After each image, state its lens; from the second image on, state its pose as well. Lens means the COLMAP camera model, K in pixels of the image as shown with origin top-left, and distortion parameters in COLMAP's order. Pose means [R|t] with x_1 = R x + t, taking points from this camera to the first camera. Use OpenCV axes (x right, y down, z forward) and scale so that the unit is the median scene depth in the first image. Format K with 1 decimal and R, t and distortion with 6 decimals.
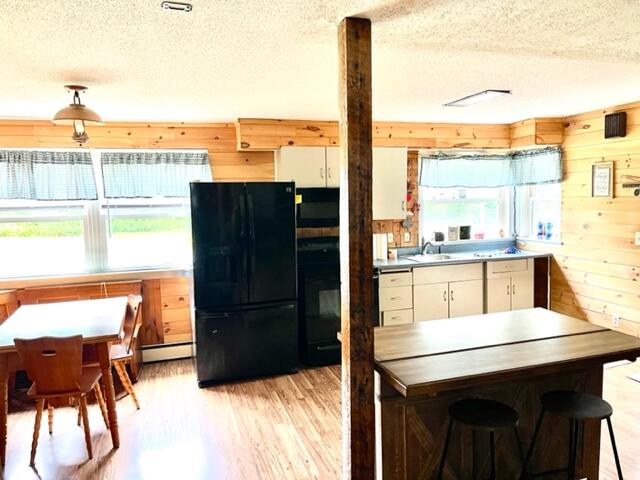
lens RADIAL K [[472.8, 0, 320.0], [0, 472.8, 240.0], [0, 0, 1]] dist [0.062306, -0.000752]
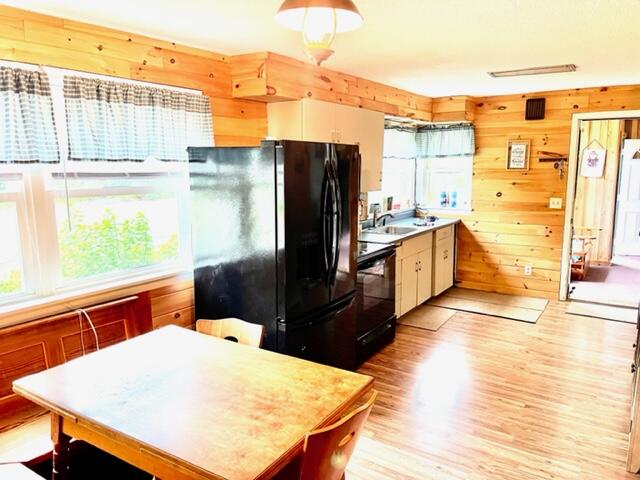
lens RADIAL K [[489.6, 0, 320.0], [0, 489.6, 240.0], [0, 0, 1]] dist [0.056026, -0.004558]
pose [[0.777152, -0.078194, 0.624436, -0.566613], [0.044978, 0.996615, 0.068822, -0.020398], [-0.627703, -0.025400, 0.778038, 0.347501]]
